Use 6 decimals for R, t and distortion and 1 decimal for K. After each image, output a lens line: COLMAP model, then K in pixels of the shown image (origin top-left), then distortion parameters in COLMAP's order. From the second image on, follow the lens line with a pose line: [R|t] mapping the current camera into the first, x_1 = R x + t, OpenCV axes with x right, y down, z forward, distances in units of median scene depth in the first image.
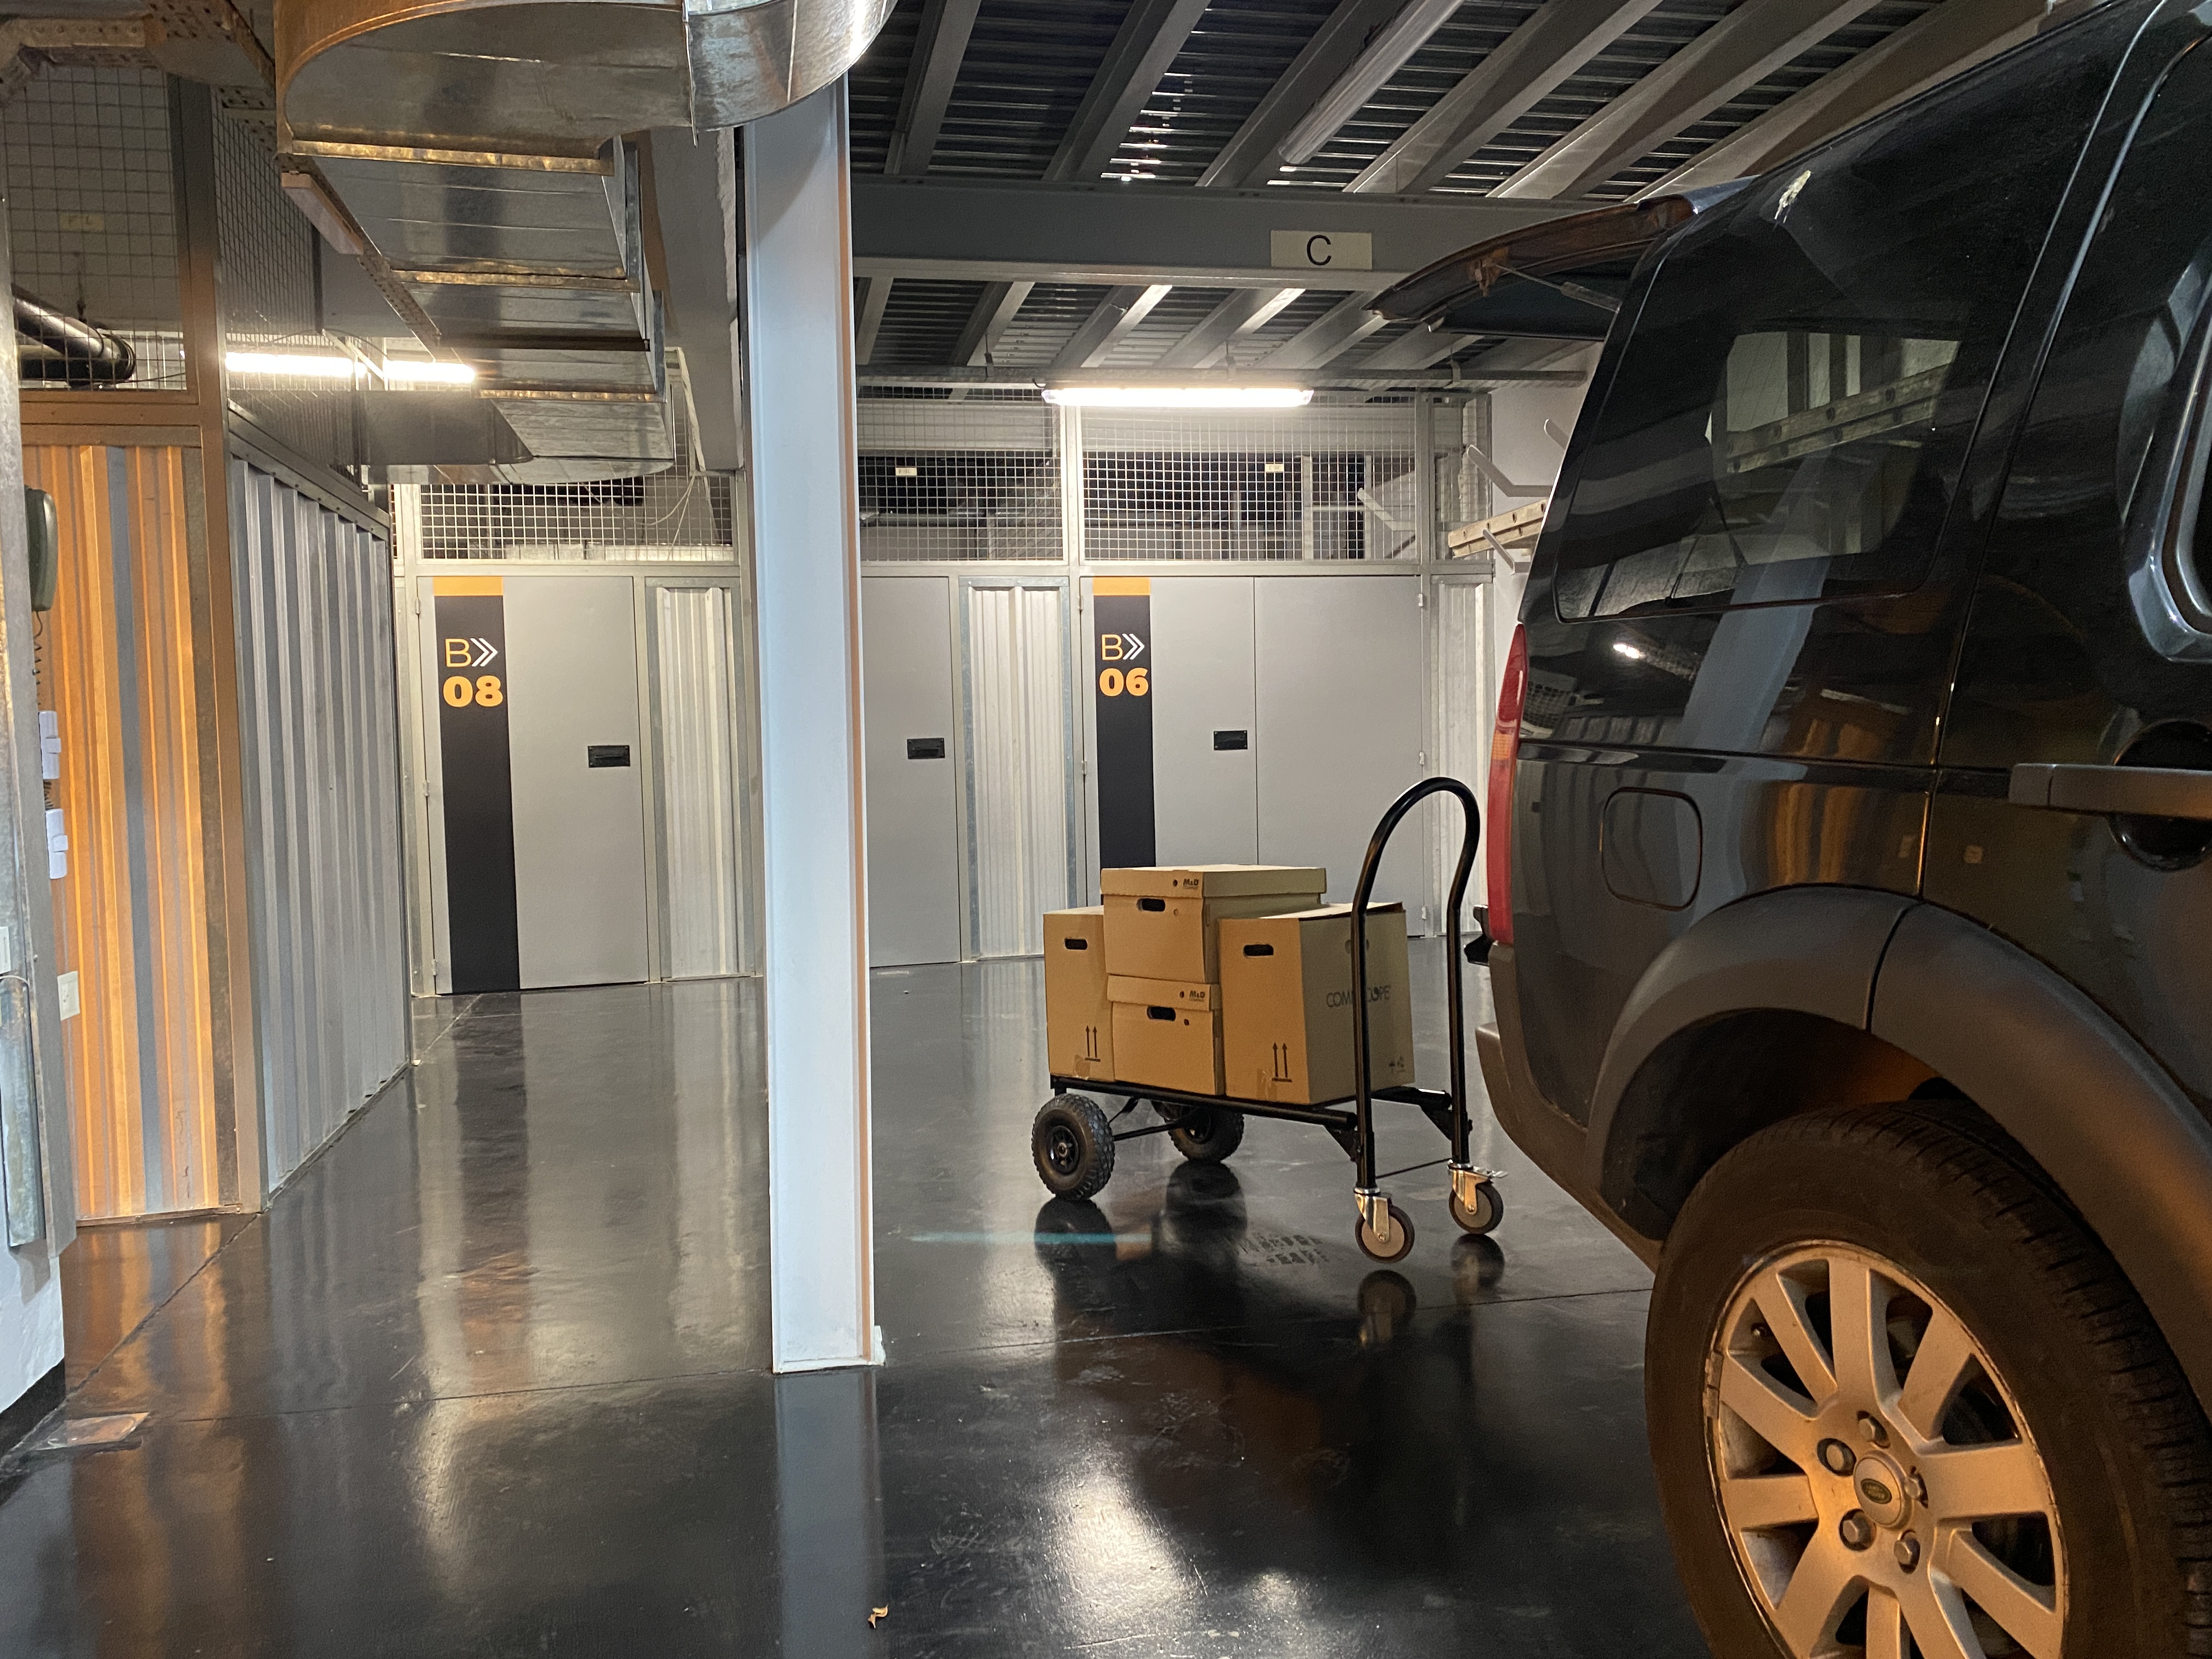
lens RADIAL K [[1694.7, 0, 1112.0], [0, 1694.7, 812.2], [0, 0, 1]] dist [0.041325, -0.016543]
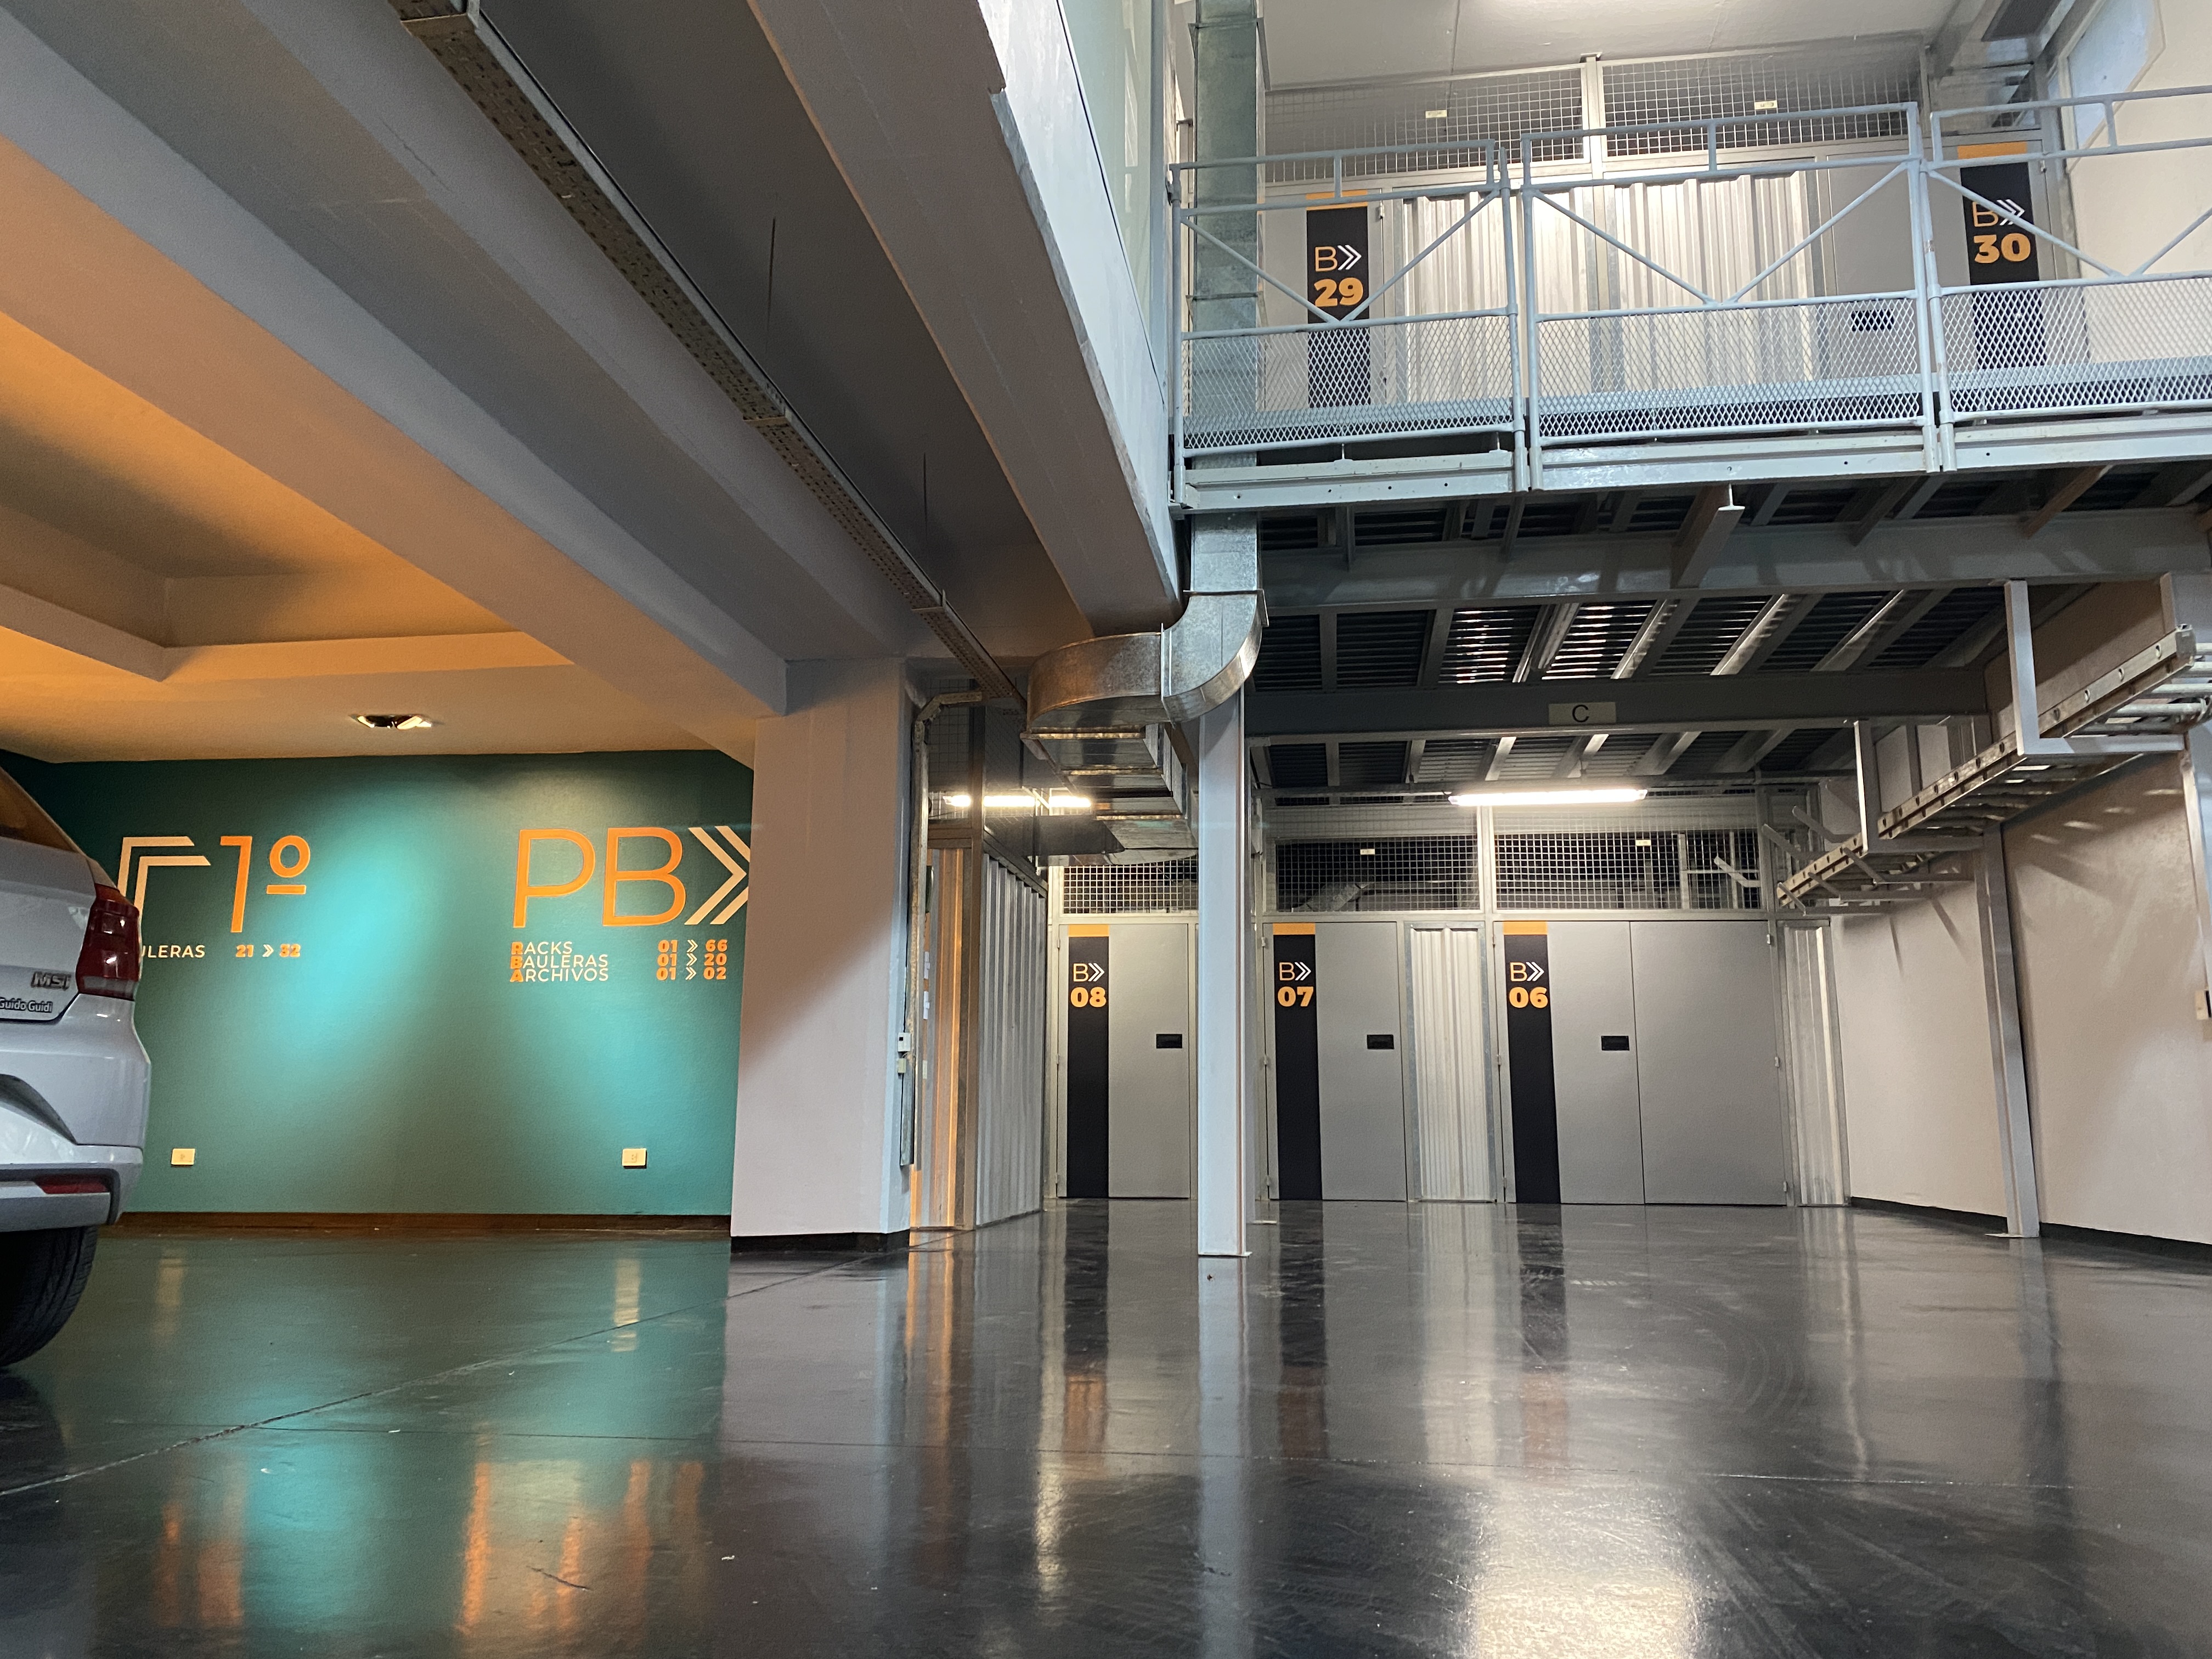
lens RADIAL K [[1694.7, 0, 1106.2], [0, 1694.7, 823.8], [0, 0, 1]] dist [0.041325, -0.016543]
pose [[0.938649, -0.029230, -0.343633, 0.173734], [-0.045421, 0.977244, -0.207198, 0.092504], [0.341869, 0.210094, 0.915962, -0.437496]]
